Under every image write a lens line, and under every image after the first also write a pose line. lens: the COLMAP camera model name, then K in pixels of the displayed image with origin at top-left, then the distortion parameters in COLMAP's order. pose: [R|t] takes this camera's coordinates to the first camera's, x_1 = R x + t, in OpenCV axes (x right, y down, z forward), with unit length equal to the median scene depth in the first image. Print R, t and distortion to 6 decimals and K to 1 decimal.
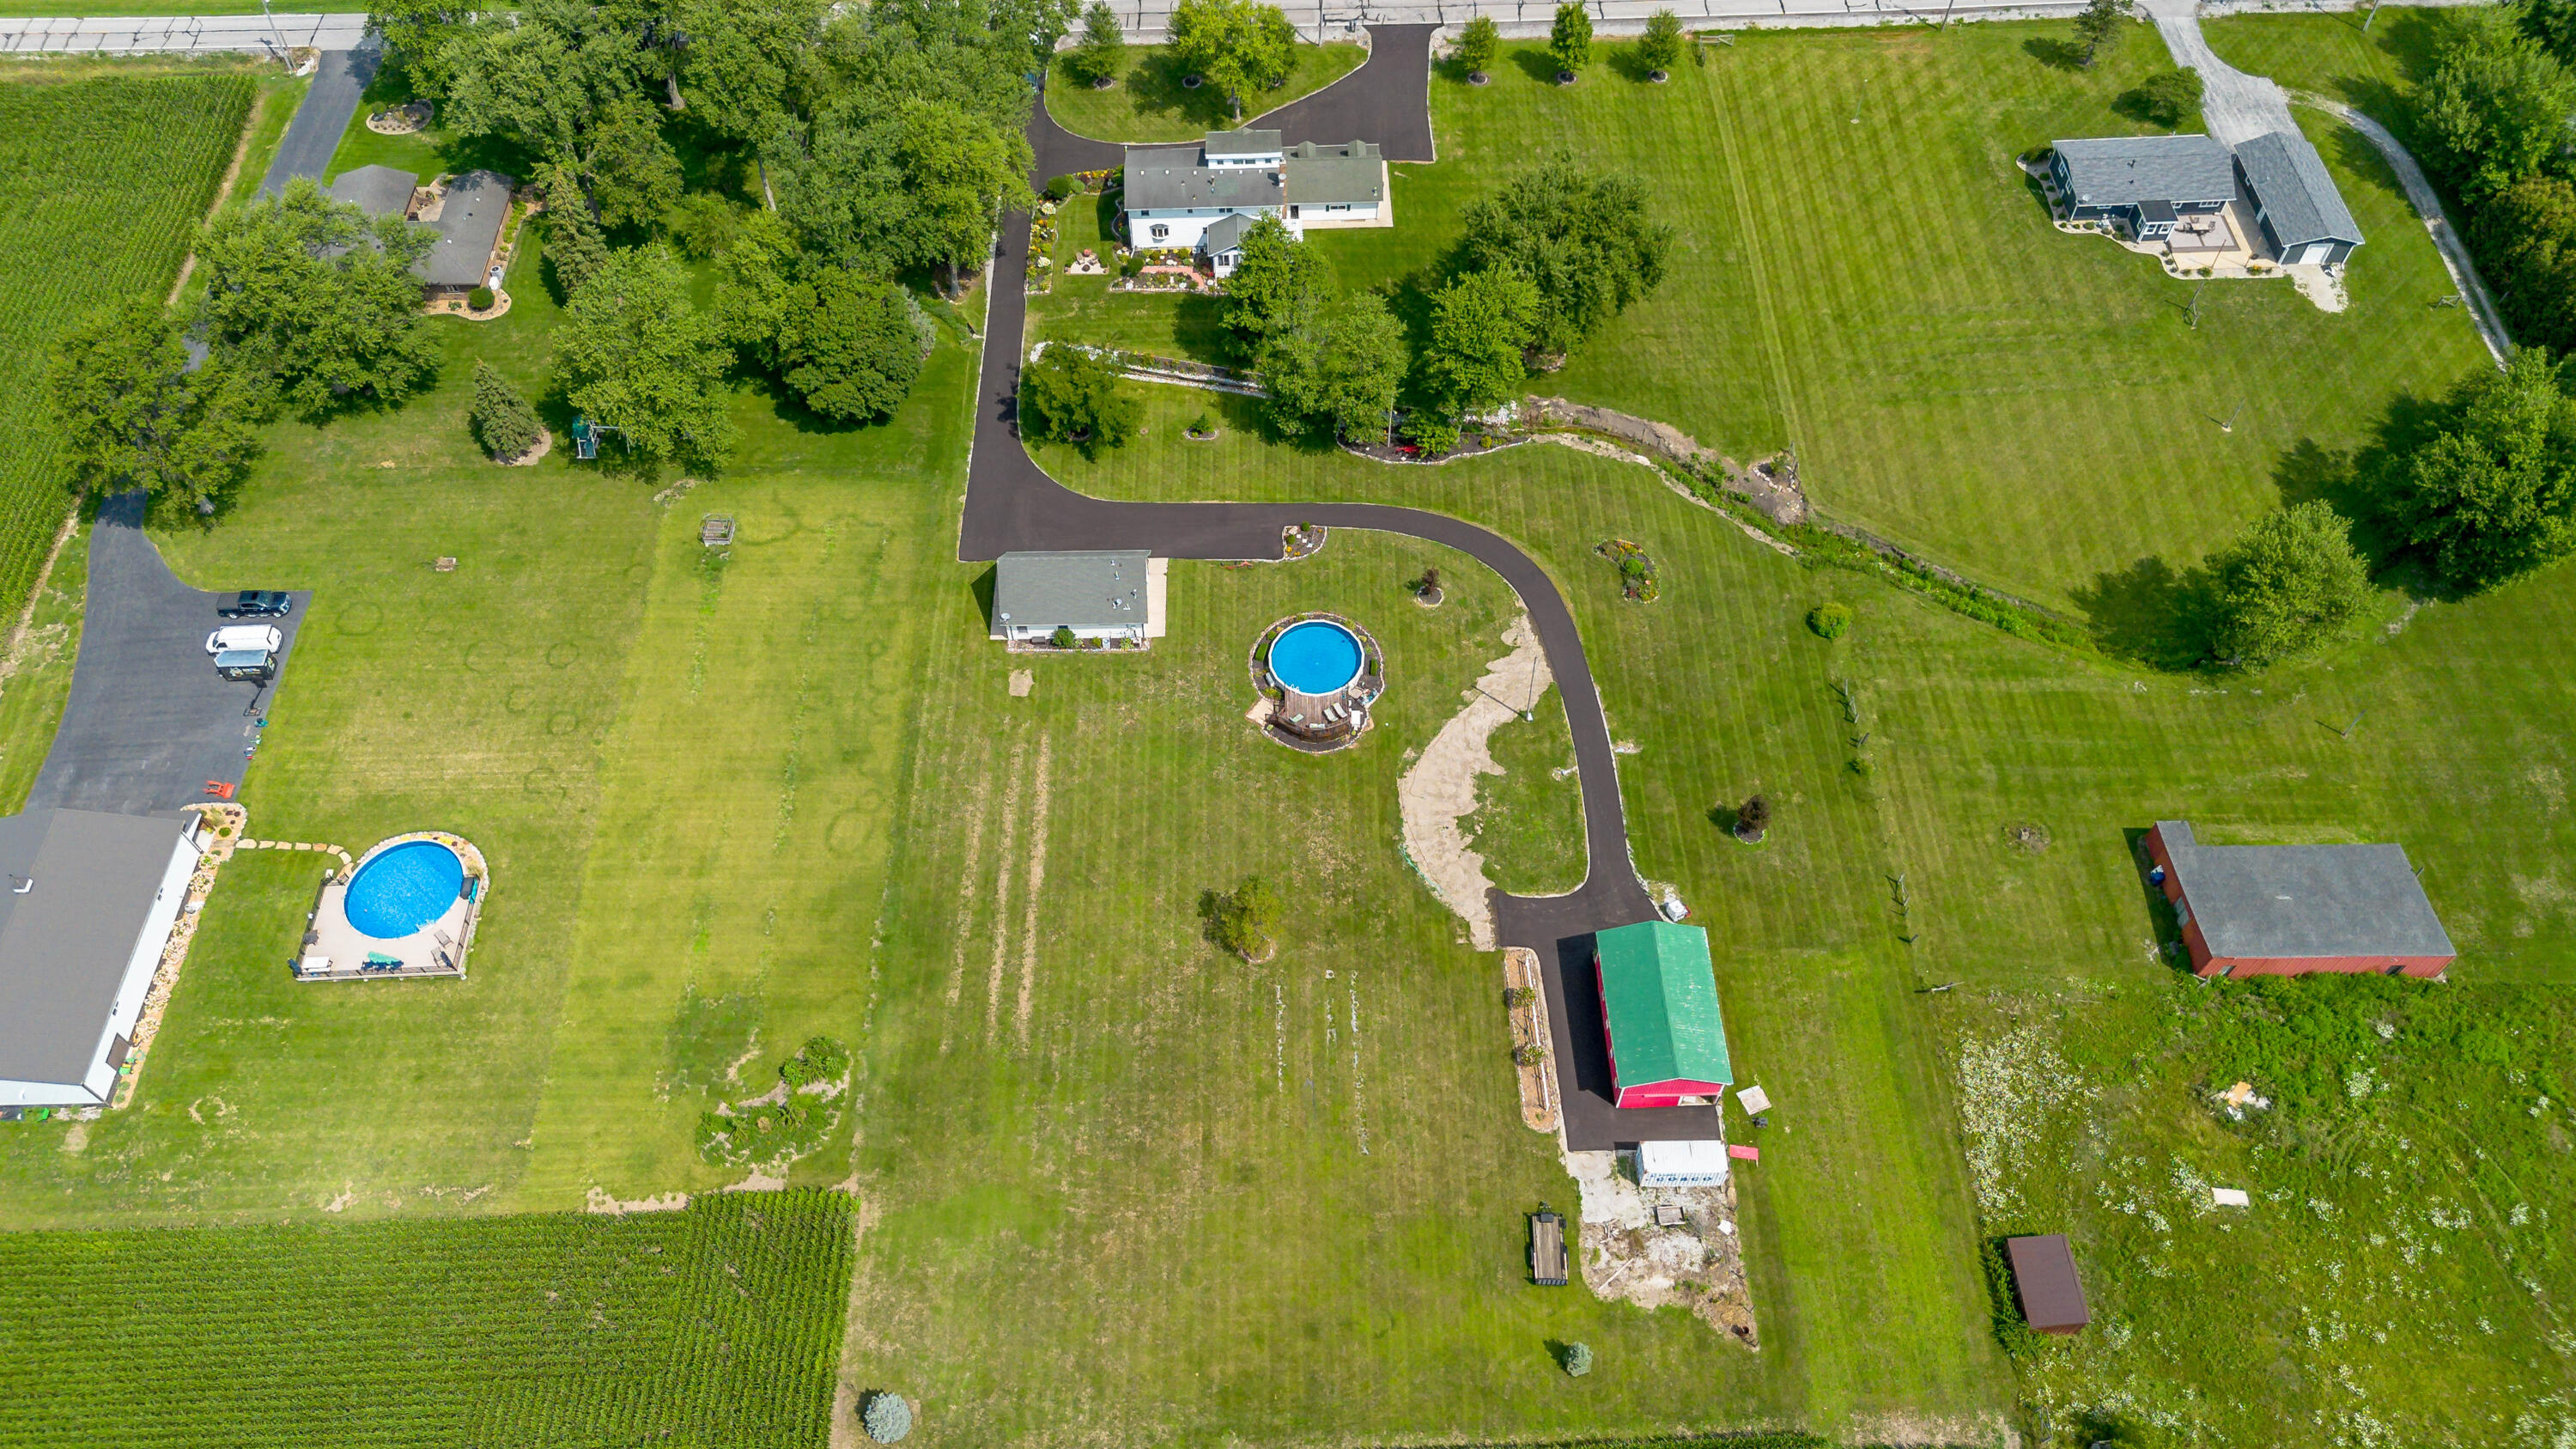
lens RADIAL K [[1882.2, 0, 1290.6], [0, 1882.2, 680.8], [0, 0, 1]] dist [0.130379, -0.284036]
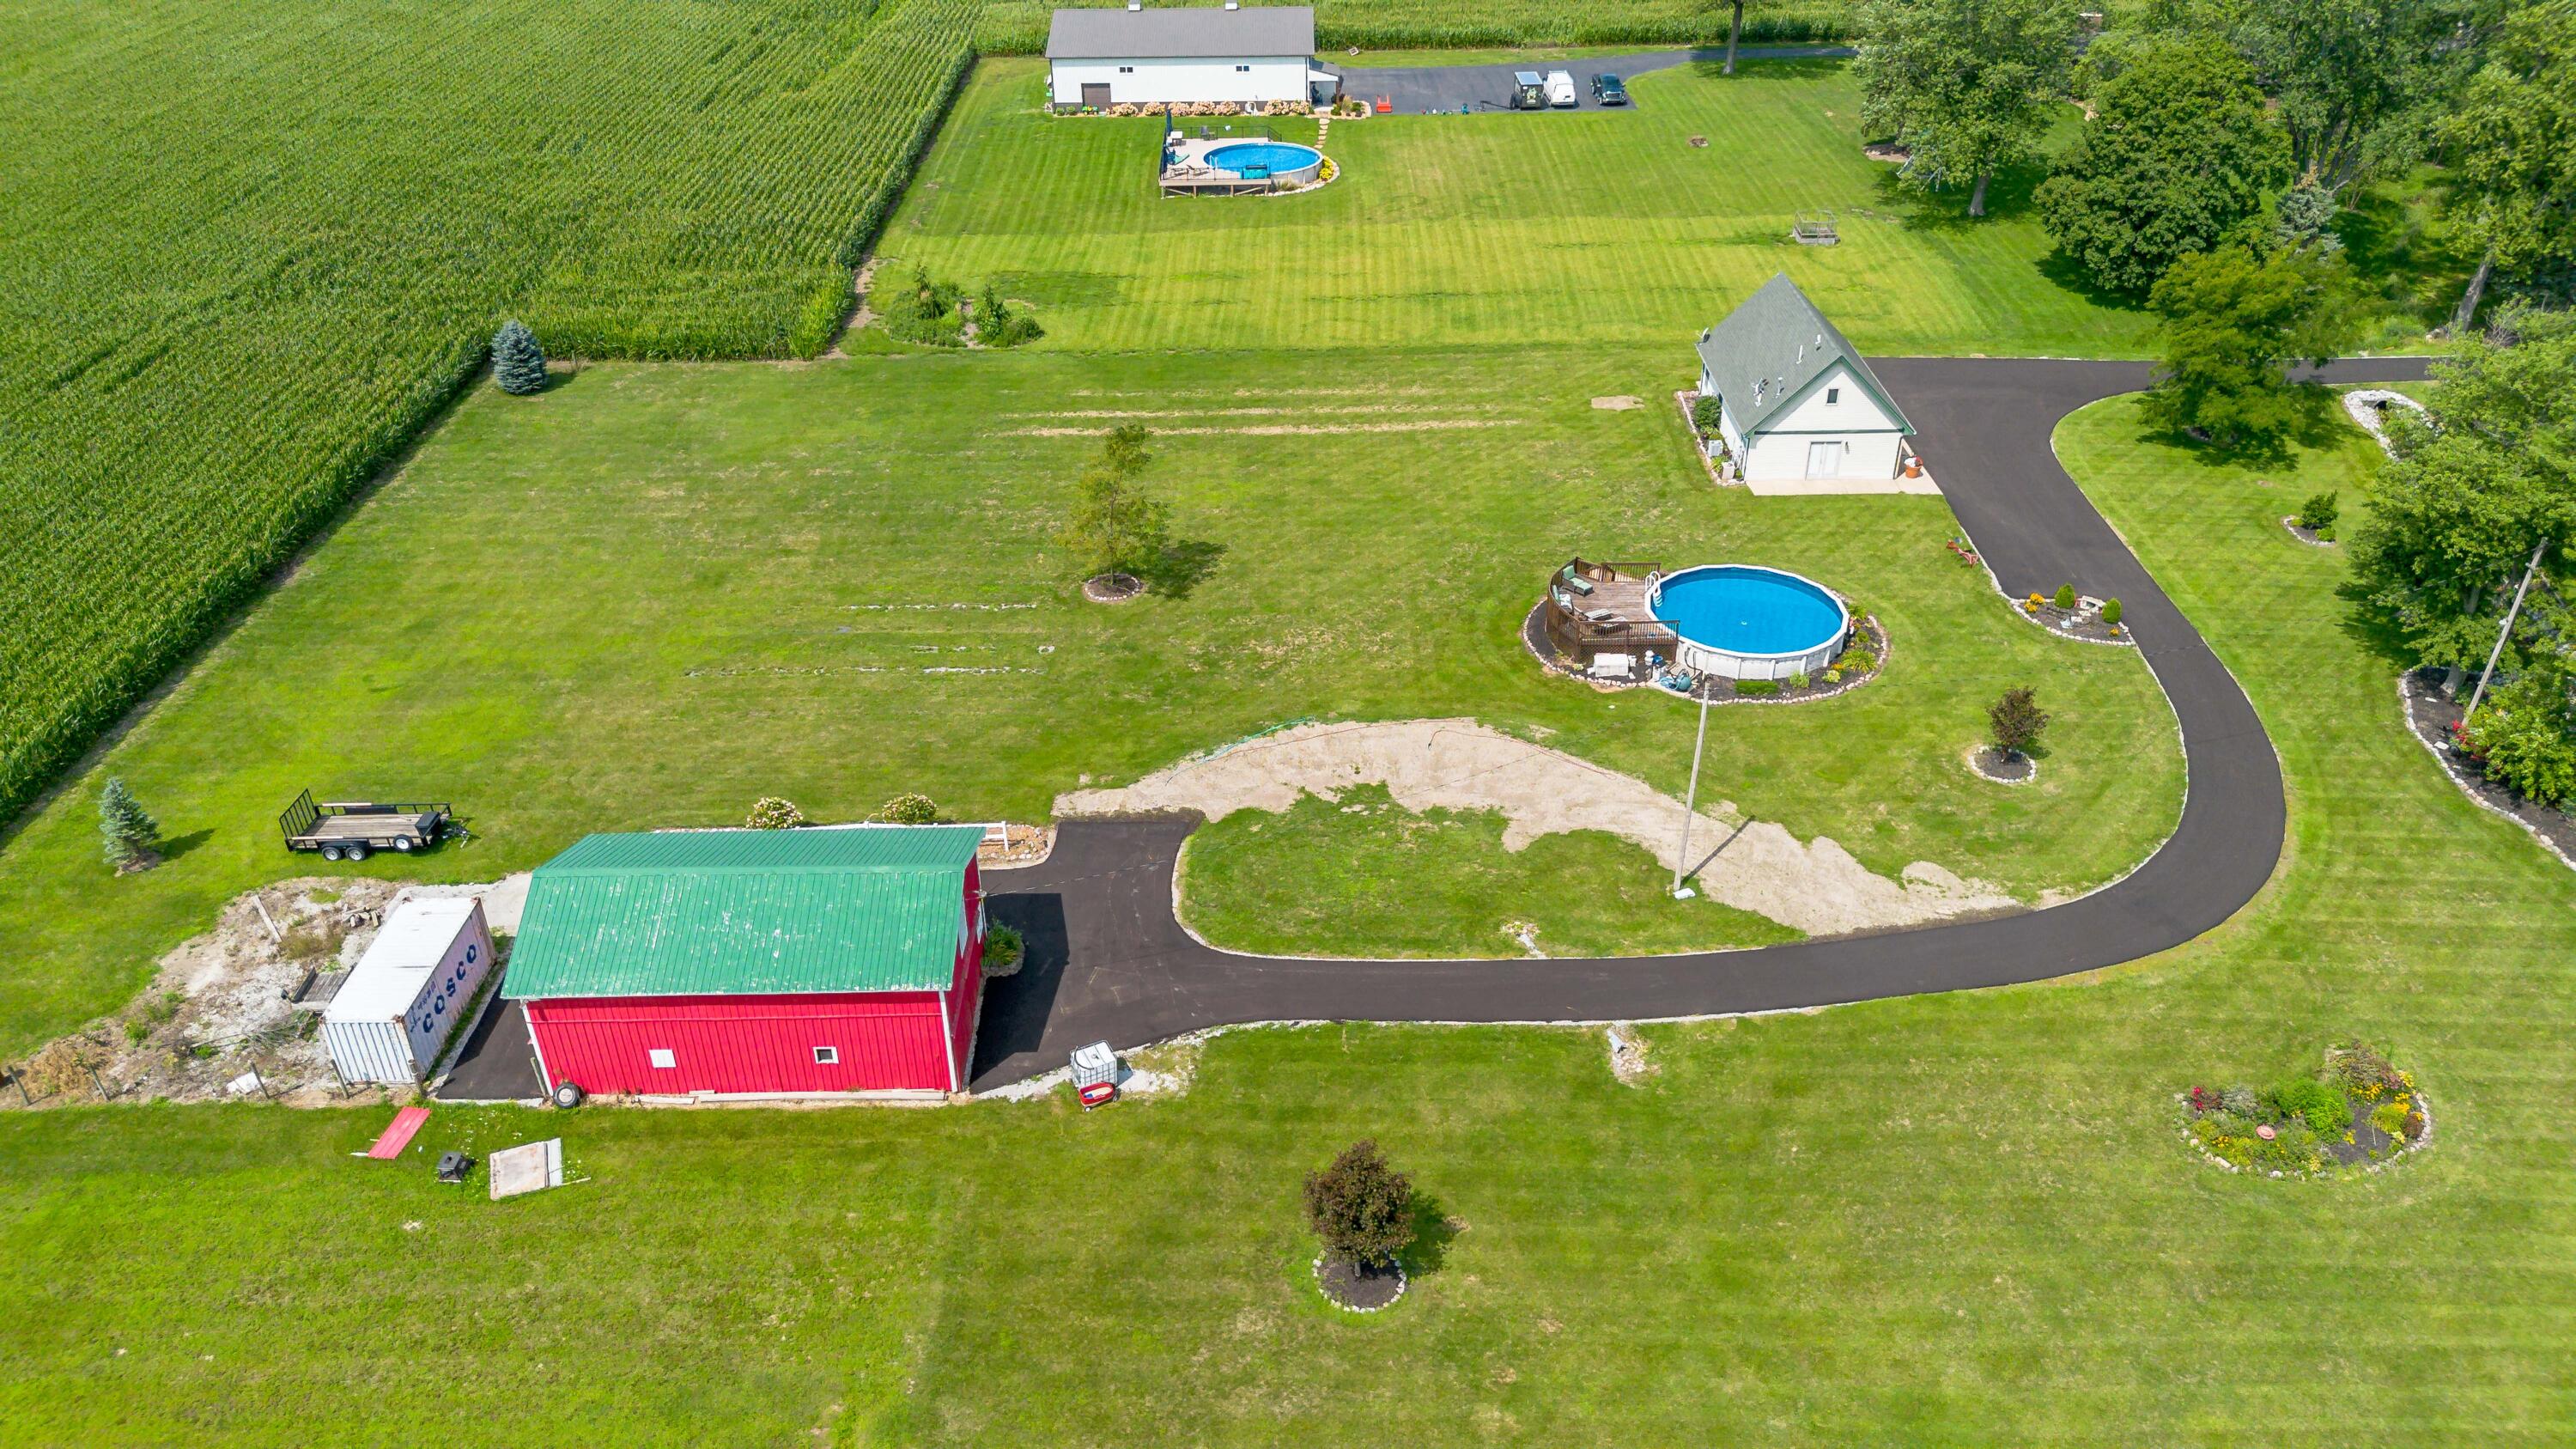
lens RADIAL K [[1870.5, 0, 1292.4], [0, 1870.5, 668.8], [0, 0, 1]] dist [0.082942, -0.102162]
pose [[-0.017738, 0.502039, -0.864663, 0.494361], [-0.797550, 0.514445, 0.315057, -0.071714], [0.602992, 0.695200, 0.391276, 0.829684]]
